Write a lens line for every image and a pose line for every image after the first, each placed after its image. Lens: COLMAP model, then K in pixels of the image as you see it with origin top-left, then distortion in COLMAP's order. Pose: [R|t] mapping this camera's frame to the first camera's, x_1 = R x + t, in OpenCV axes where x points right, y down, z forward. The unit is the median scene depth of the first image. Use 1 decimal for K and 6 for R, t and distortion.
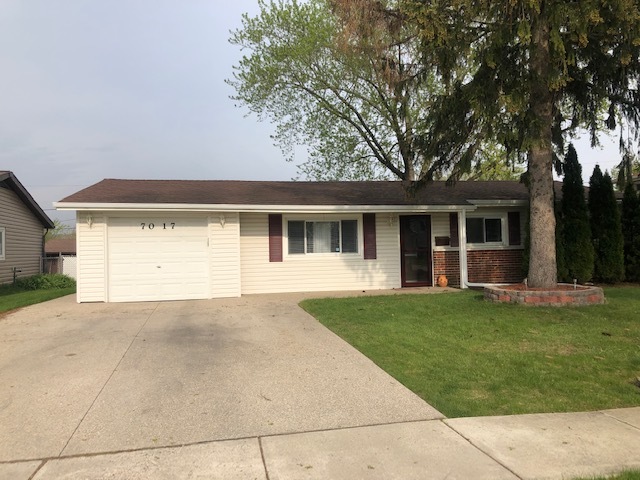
lens RADIAL K [[518.7, 0, 320.0], [0, 518.7, 239.0], [0, 0, 1]] dist [0.028926, -0.032246]
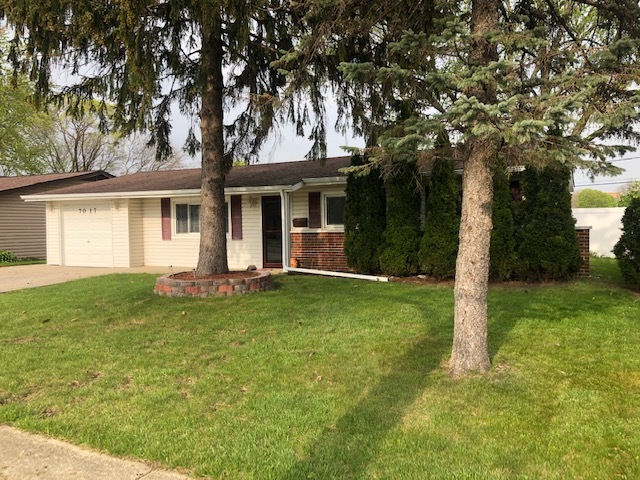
lens RADIAL K [[518.7, 0, 319.9], [0, 518.7, 241.1], [0, 0, 1]] dist [0.028926, -0.032246]
pose [[0.797210, 0.028318, -0.603037, 0.879271], [0.009267, 0.998208, 0.059126, -0.018534], [0.603631, -0.052724, 0.795519, 0.281798]]
